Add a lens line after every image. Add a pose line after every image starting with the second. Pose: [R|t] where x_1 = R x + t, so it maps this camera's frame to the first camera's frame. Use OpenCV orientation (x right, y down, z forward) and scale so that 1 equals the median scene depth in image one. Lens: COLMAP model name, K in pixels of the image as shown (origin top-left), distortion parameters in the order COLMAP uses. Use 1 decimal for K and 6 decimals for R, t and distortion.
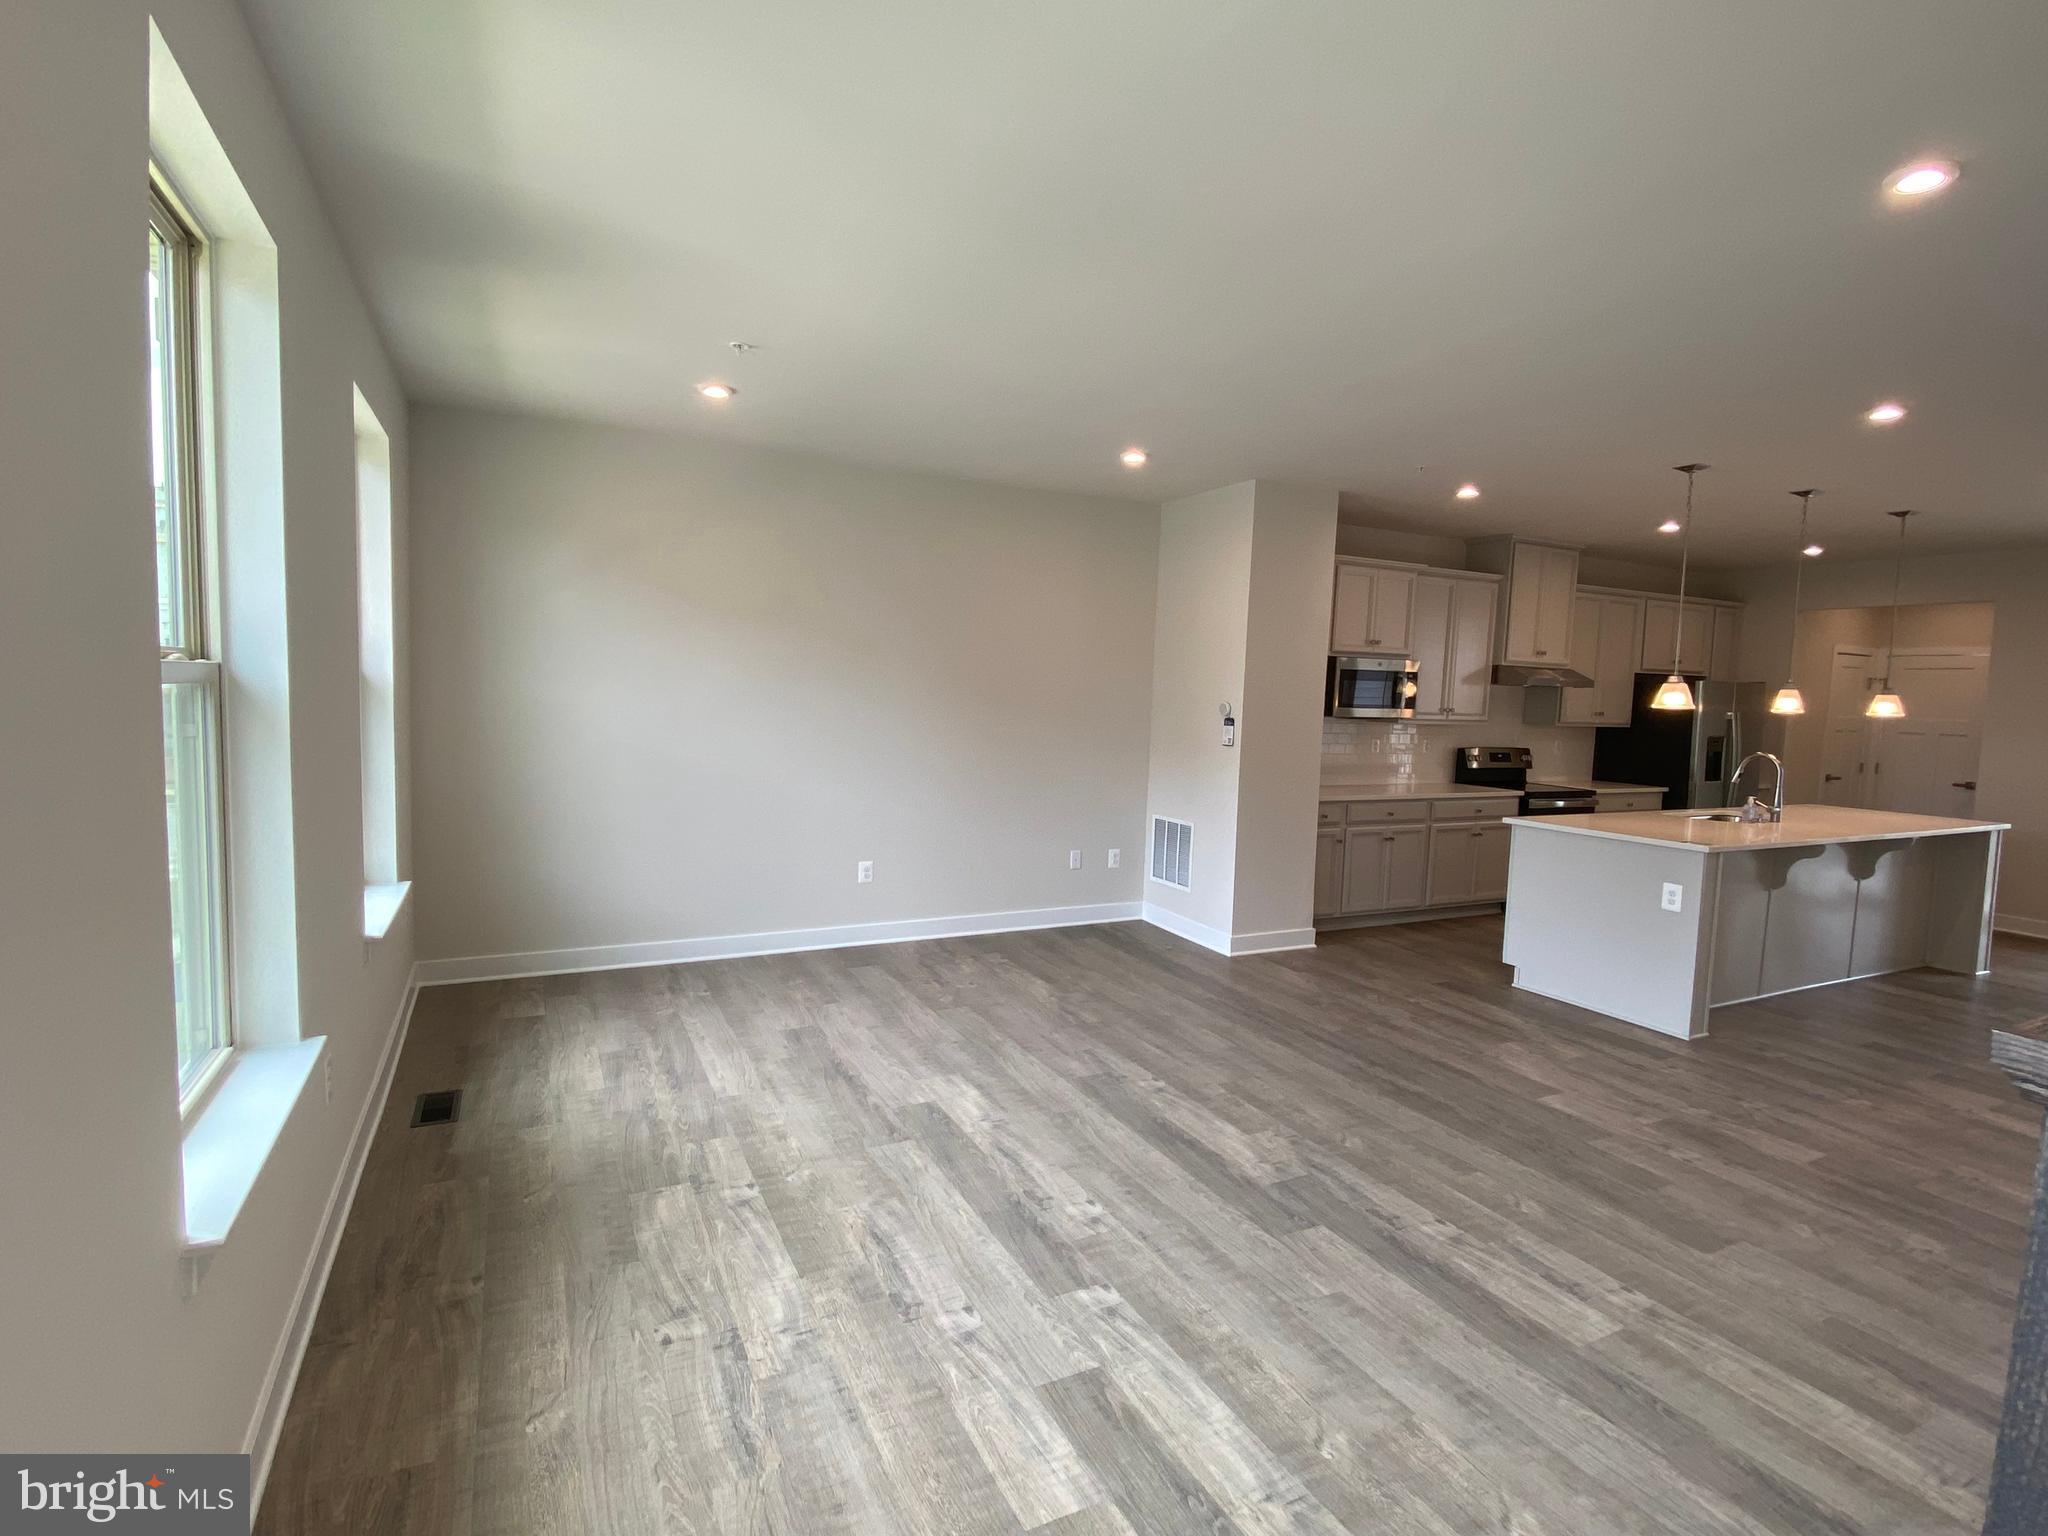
lens RADIAL K [[993.2, 0, 1024.0], [0, 993.2, 768.0], [0, 0, 1]] dist [0.049001, -0.041130]
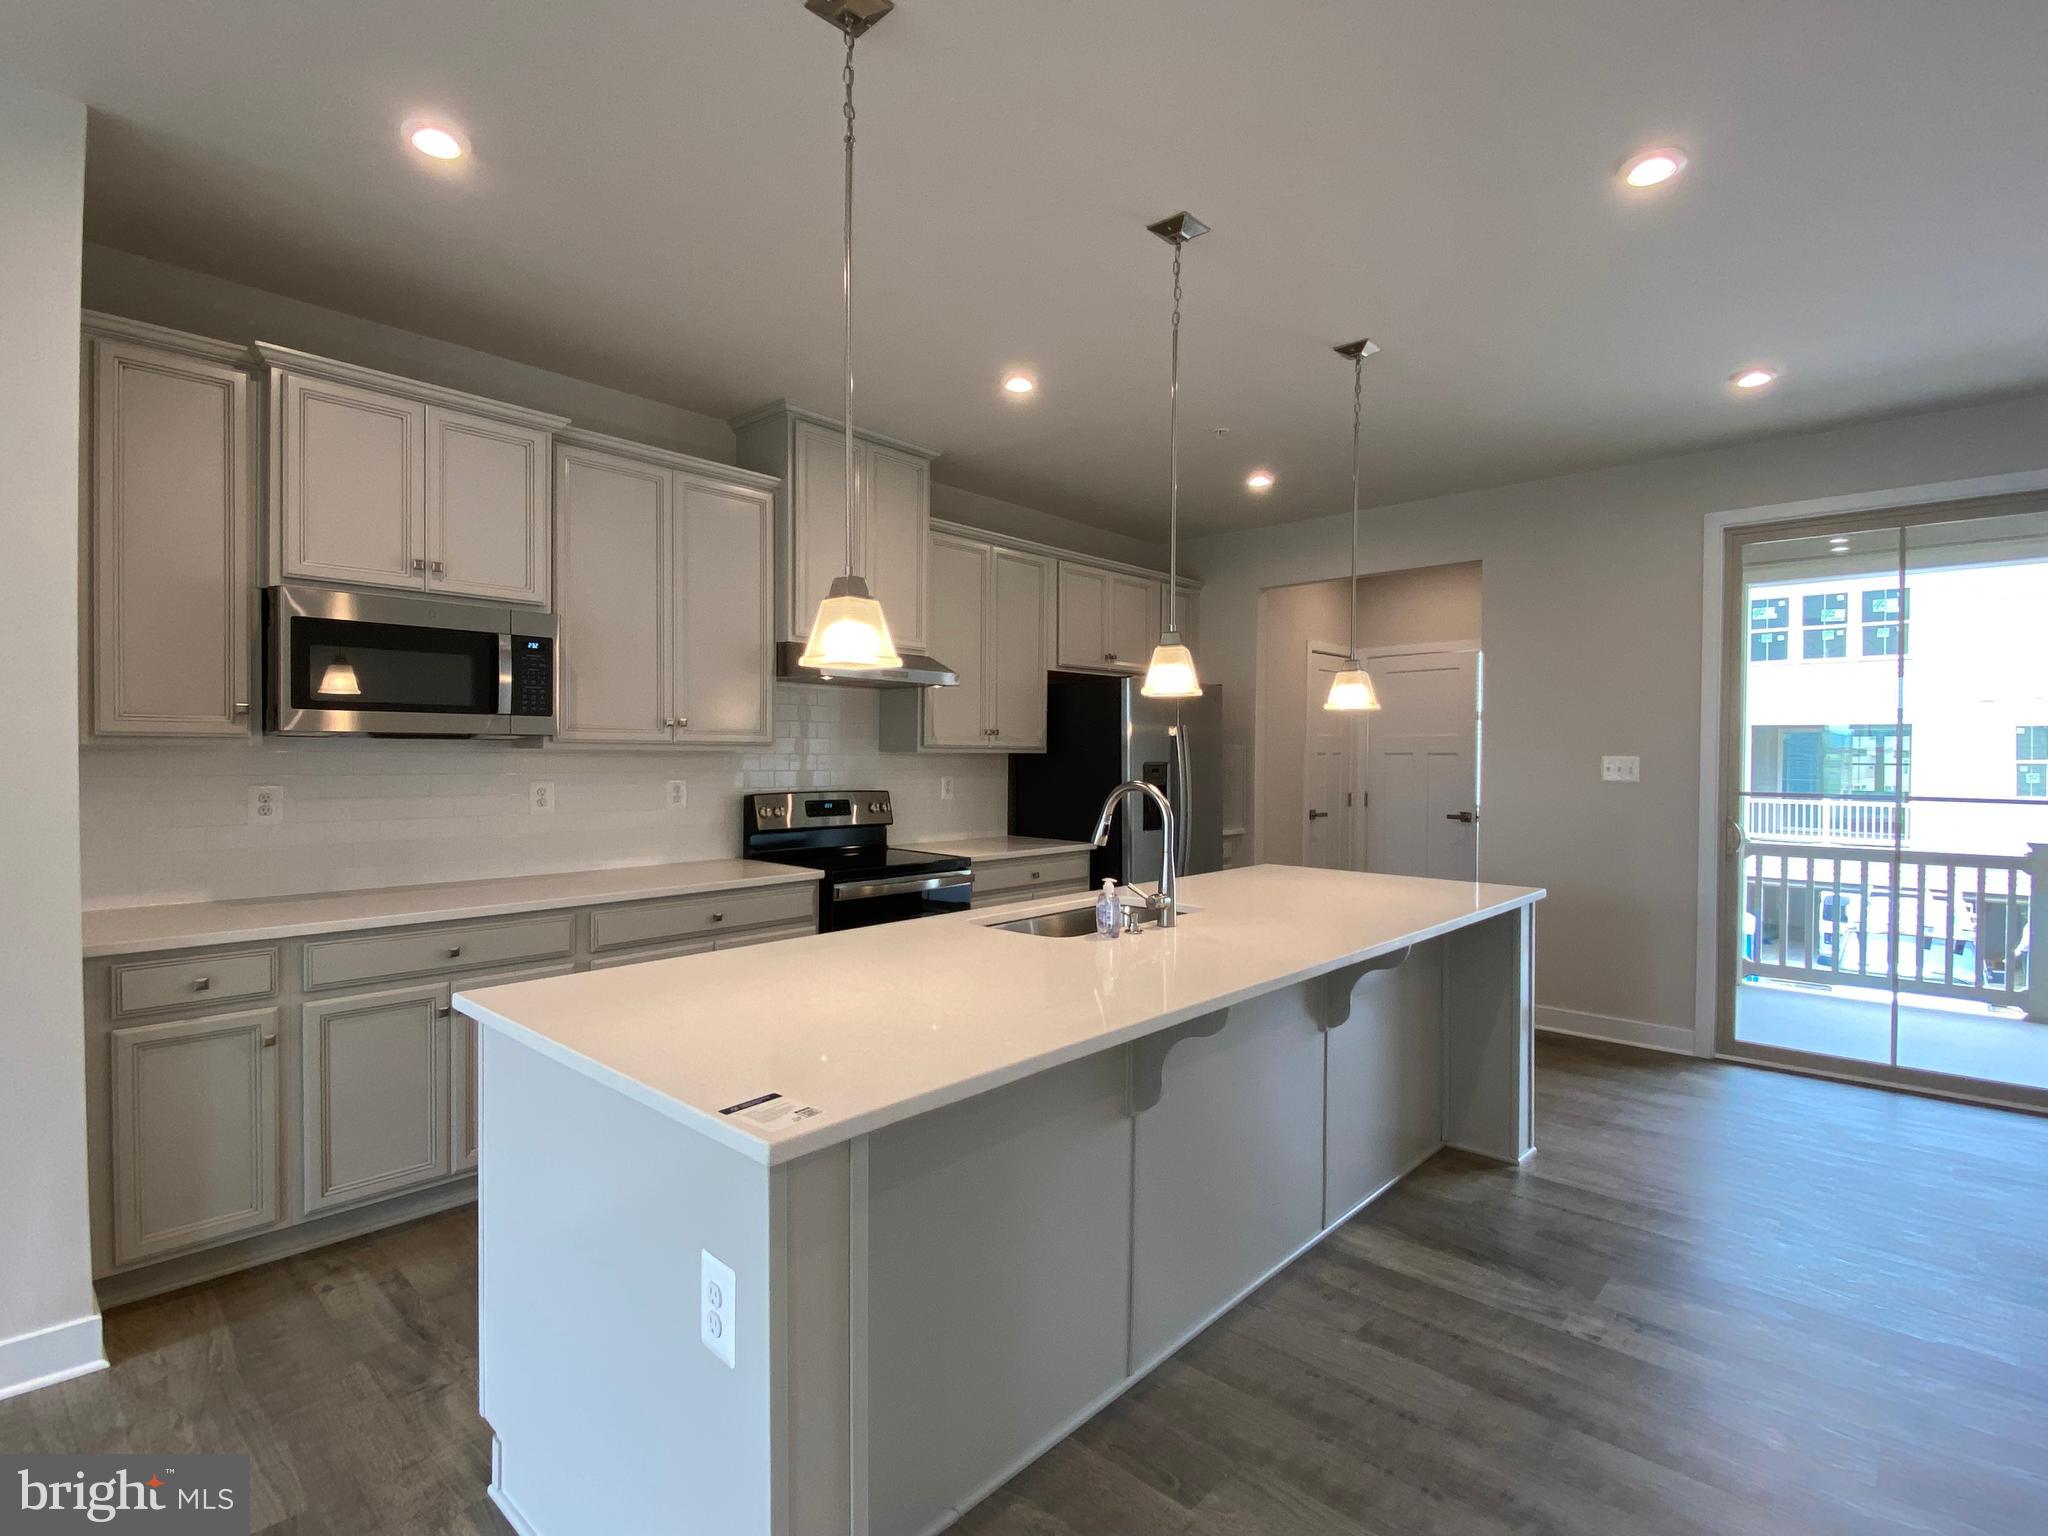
lens RADIAL K [[993.2, 0, 1024.0], [0, 993.2, 768.0], [0, 0, 1]] dist [0.049001, -0.041130]
pose [[0.935333, -0.030936, 0.352414, 0.804696], [0.050737, 0.997601, -0.047088, -0.002883], [-0.350112, 0.061924, 0.934659, 0.899481]]
